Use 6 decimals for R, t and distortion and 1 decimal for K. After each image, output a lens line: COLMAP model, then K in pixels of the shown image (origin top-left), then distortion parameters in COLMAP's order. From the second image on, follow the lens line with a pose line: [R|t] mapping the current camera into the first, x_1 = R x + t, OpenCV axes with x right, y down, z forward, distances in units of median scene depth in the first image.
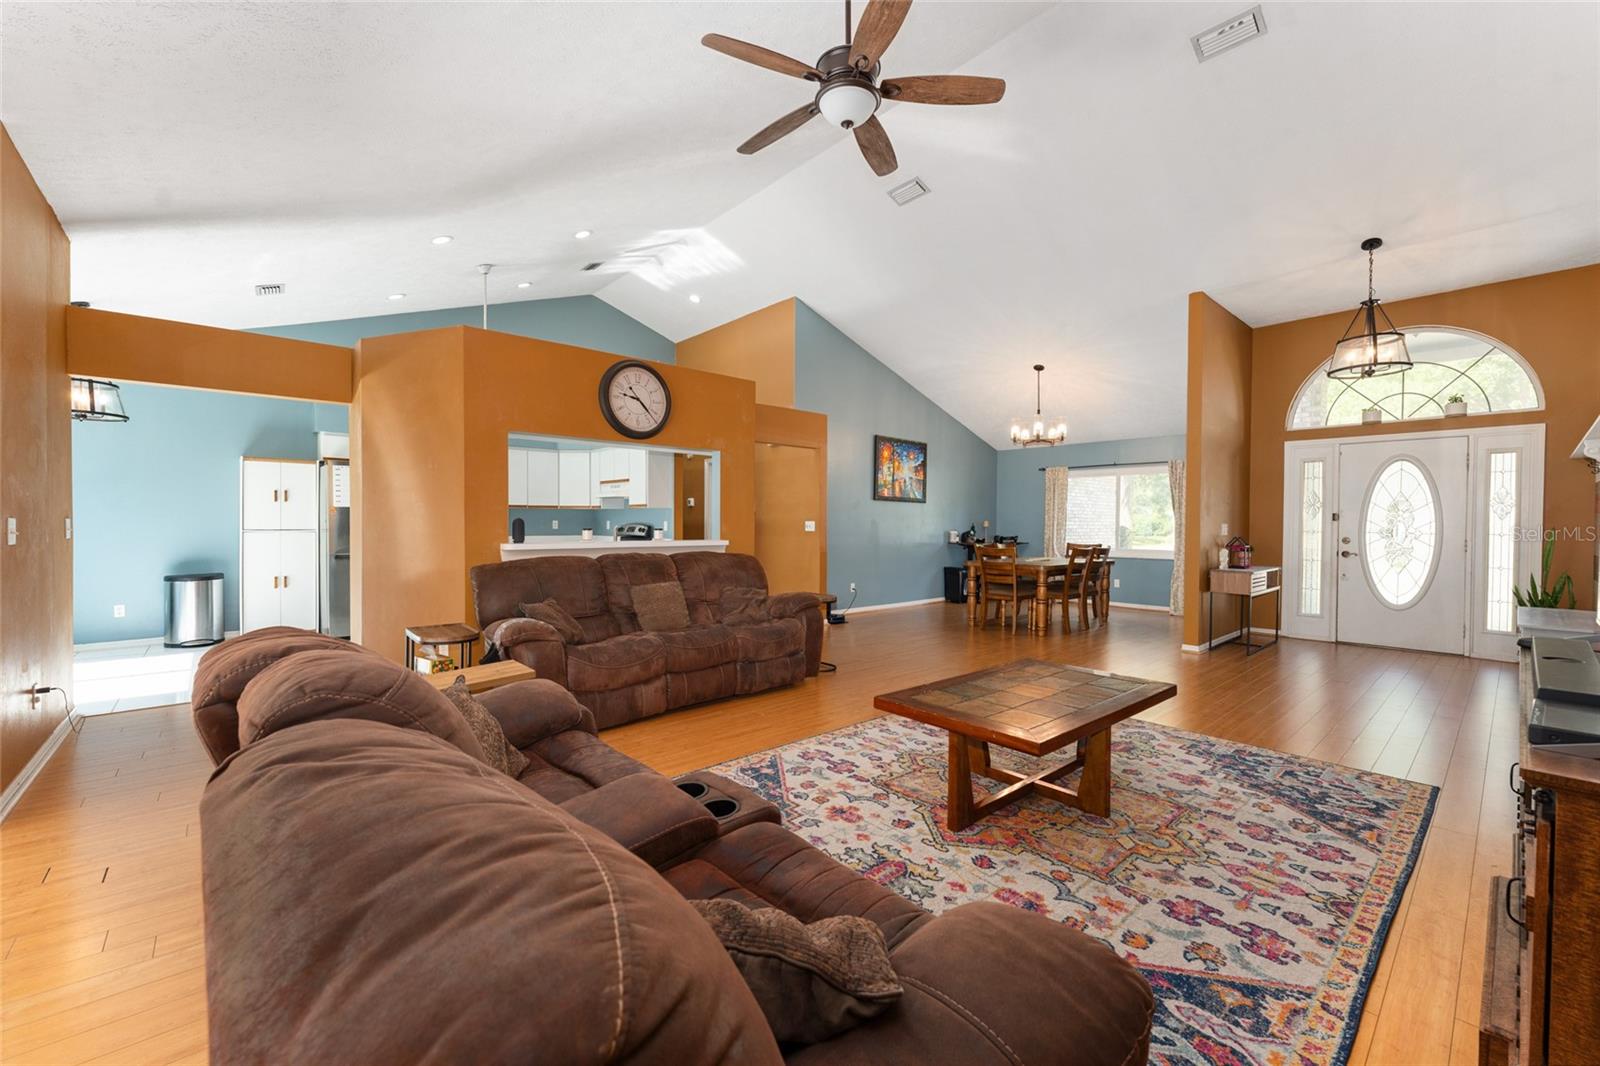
lens RADIAL K [[641.2, 0, 802.2], [0, 641.2, 525.3], [0, 0, 1]] dist [-0.001532, -0.000583]
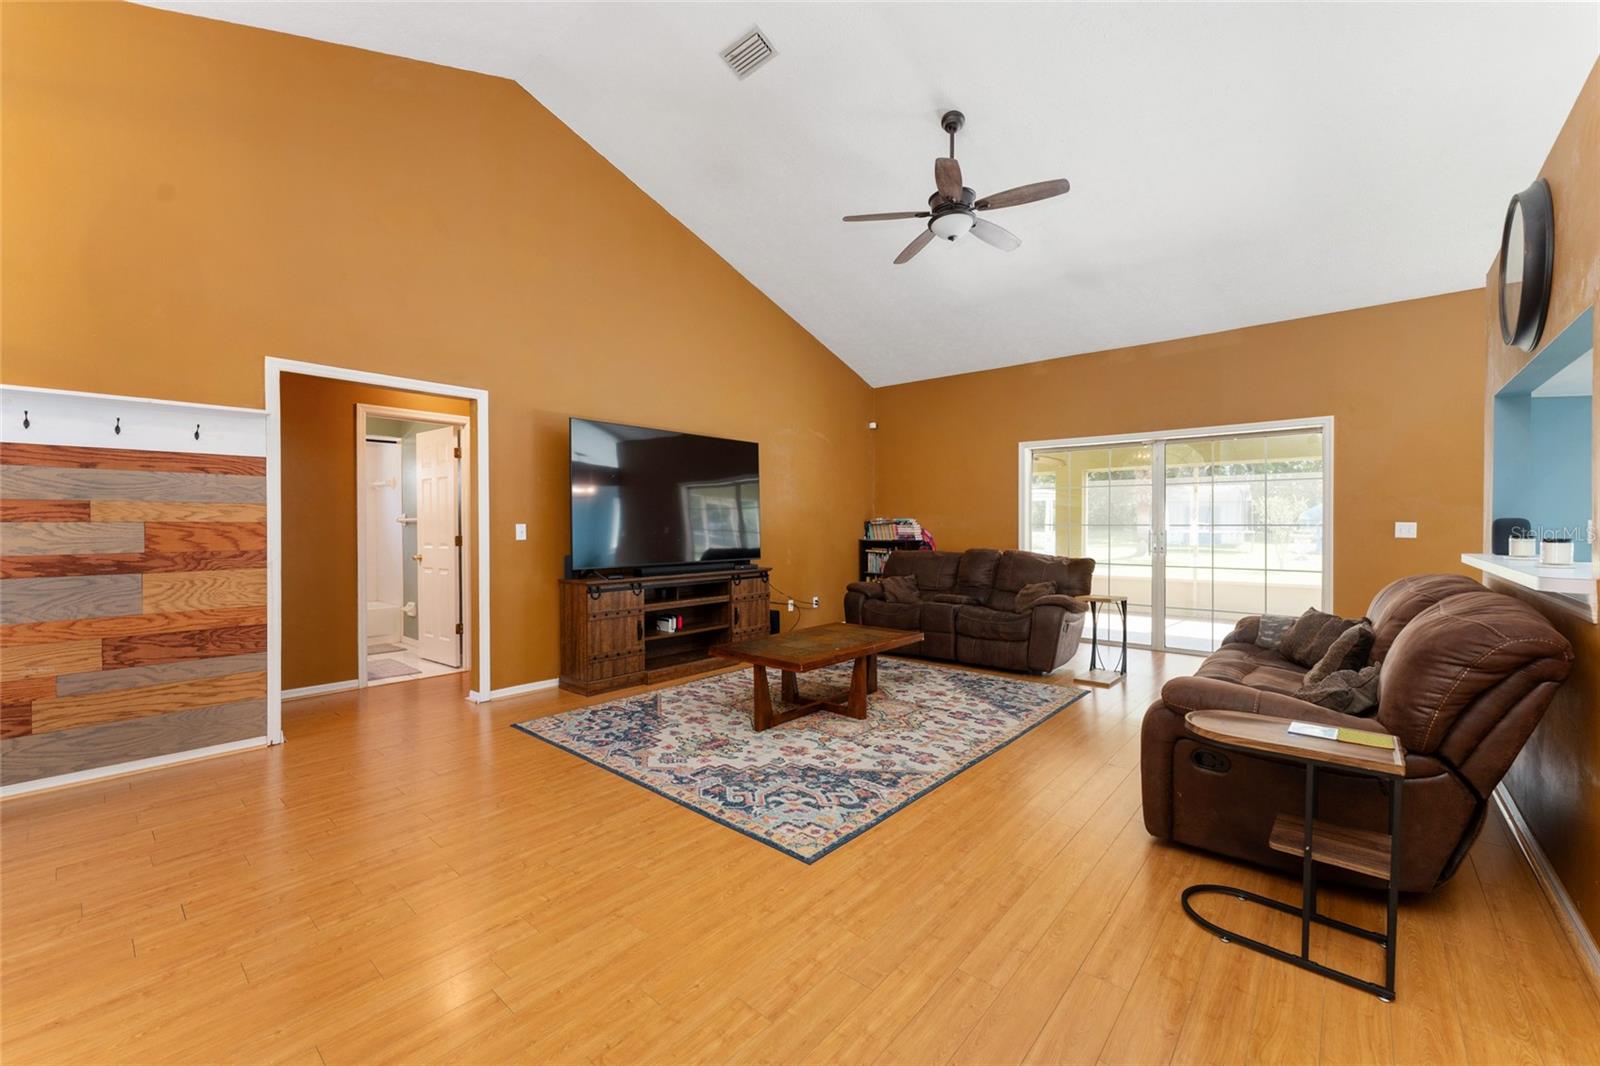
lens RADIAL K [[641.2, 0, 799.7], [0, 641.2, 529.3], [0, 0, 1]] dist [-0.001532, -0.000583]
pose [[-0.992111, -0.002412, -0.125343, 0.534091], [-0.003711, 0.999942, 0.010130, -0.004834], [0.125311, 0.010515, -0.992062, 2.196432]]
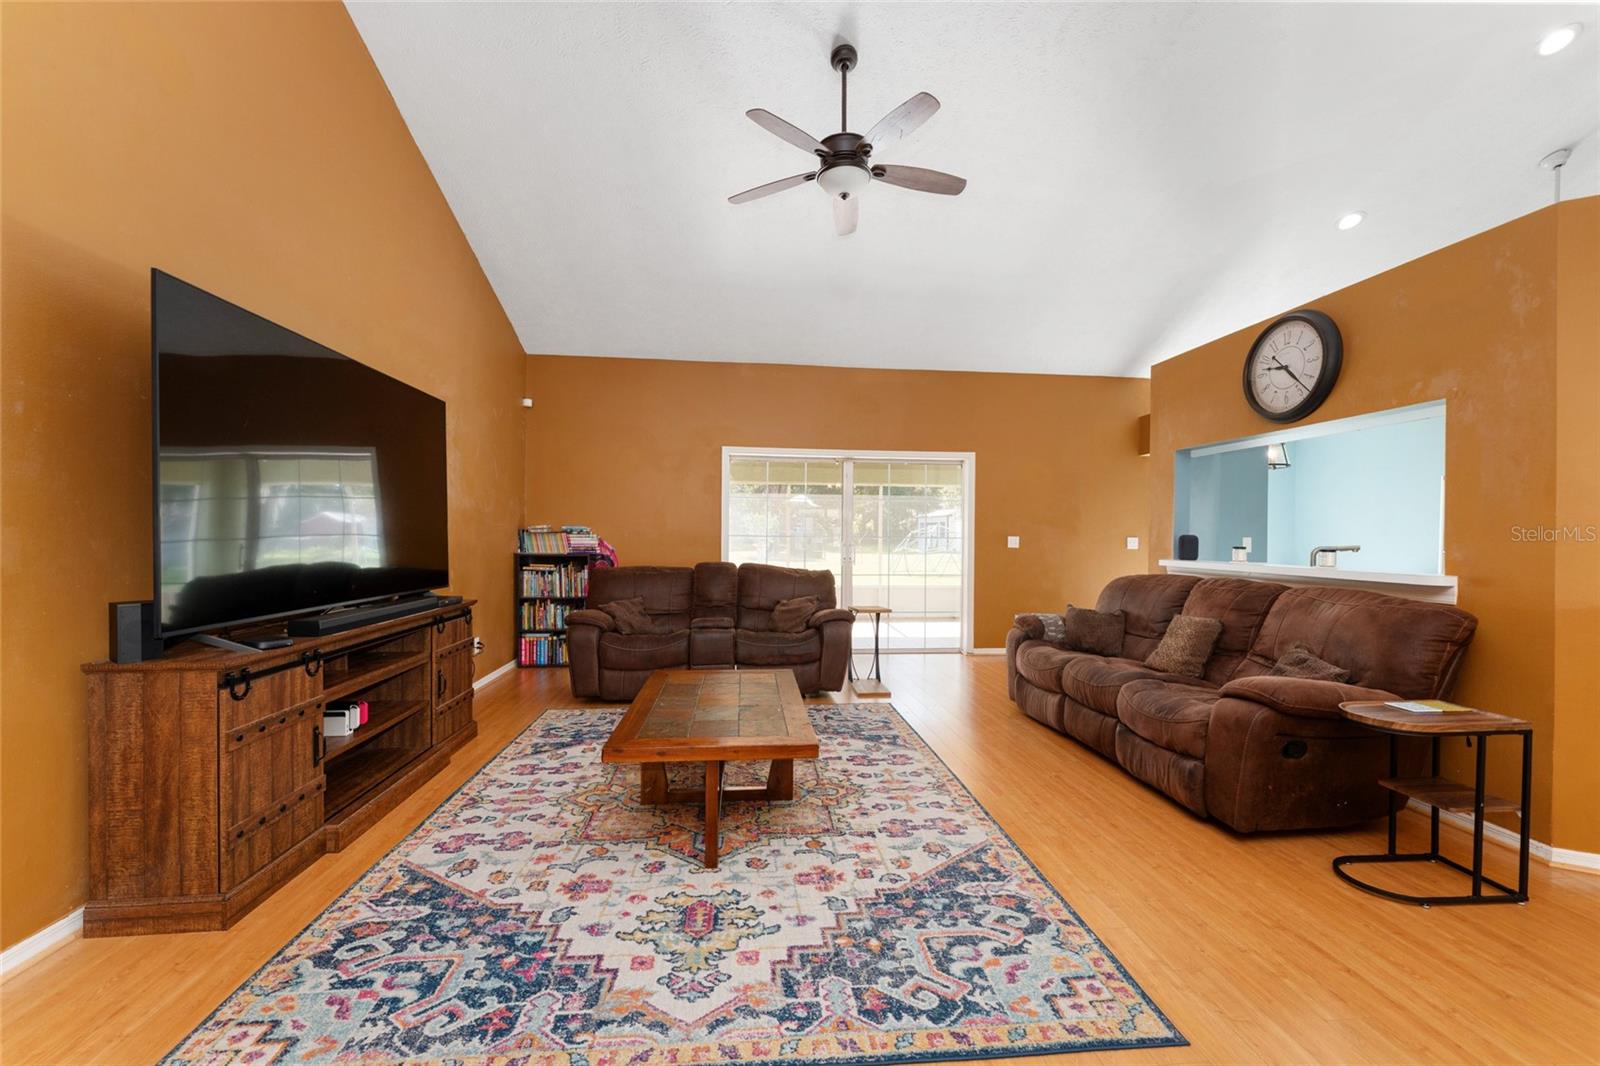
lens RADIAL K [[641.2, 0, 801.5], [0, 641.2, 541.6], [0, 0, 1]] dist [-0.001532, -0.000583]
pose [[-0.586576, -0.002364, -0.809891, 0.993434], [-0.014700, 0.999862, 0.007728, -0.000795], [0.809761, 0.016438, -0.586530, 1.531888]]
